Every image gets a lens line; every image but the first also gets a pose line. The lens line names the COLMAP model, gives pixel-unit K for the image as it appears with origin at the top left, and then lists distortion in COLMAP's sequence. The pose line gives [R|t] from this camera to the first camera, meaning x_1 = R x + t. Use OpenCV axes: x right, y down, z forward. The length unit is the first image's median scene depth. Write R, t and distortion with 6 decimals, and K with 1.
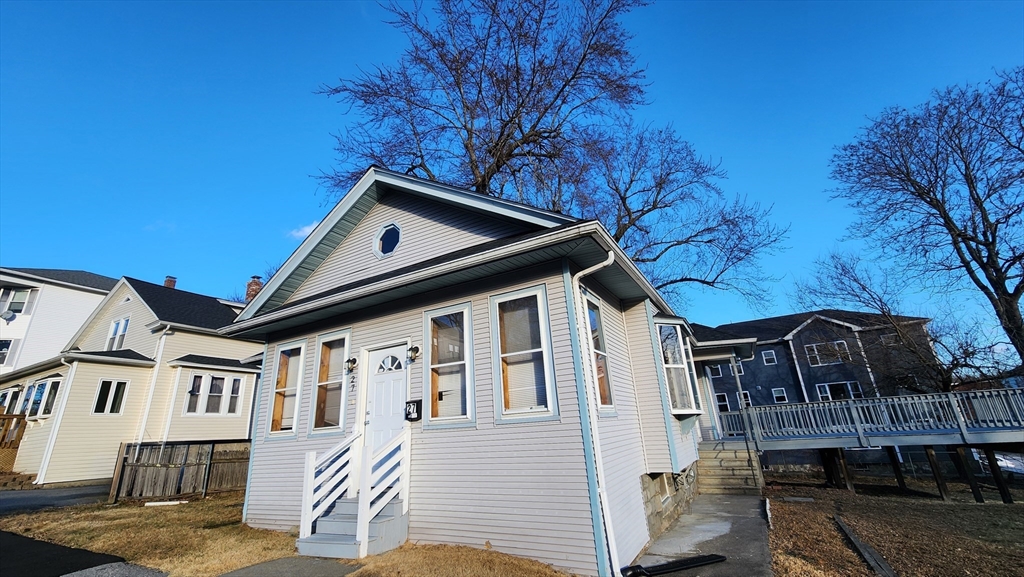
lens RADIAL K [[405.8, 0, 512.0], [0, 405.8, 288.5], [0, 0, 1]] dist [-0.000130, 0.000410]
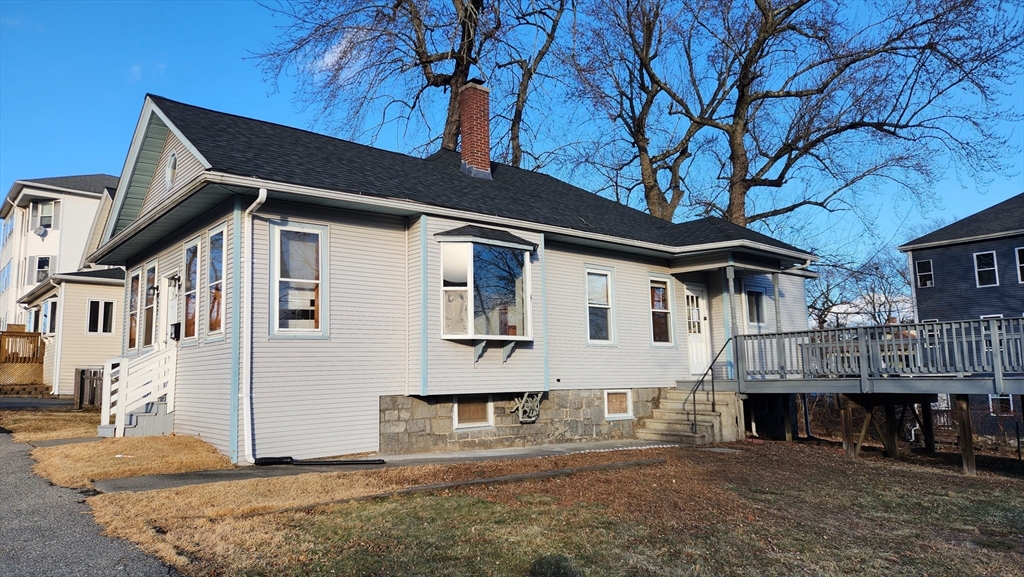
lens RADIAL K [[665.5, 0, 512.0], [0, 665.5, 288.5], [0, 0, 1]] dist [0.003690, 0.000453]
pose [[0.942573, -0.009054, -0.333878, 0.522201], [0.081109, 0.975915, 0.202515, -0.049746], [0.324003, -0.217965, 0.920605, -0.162058]]
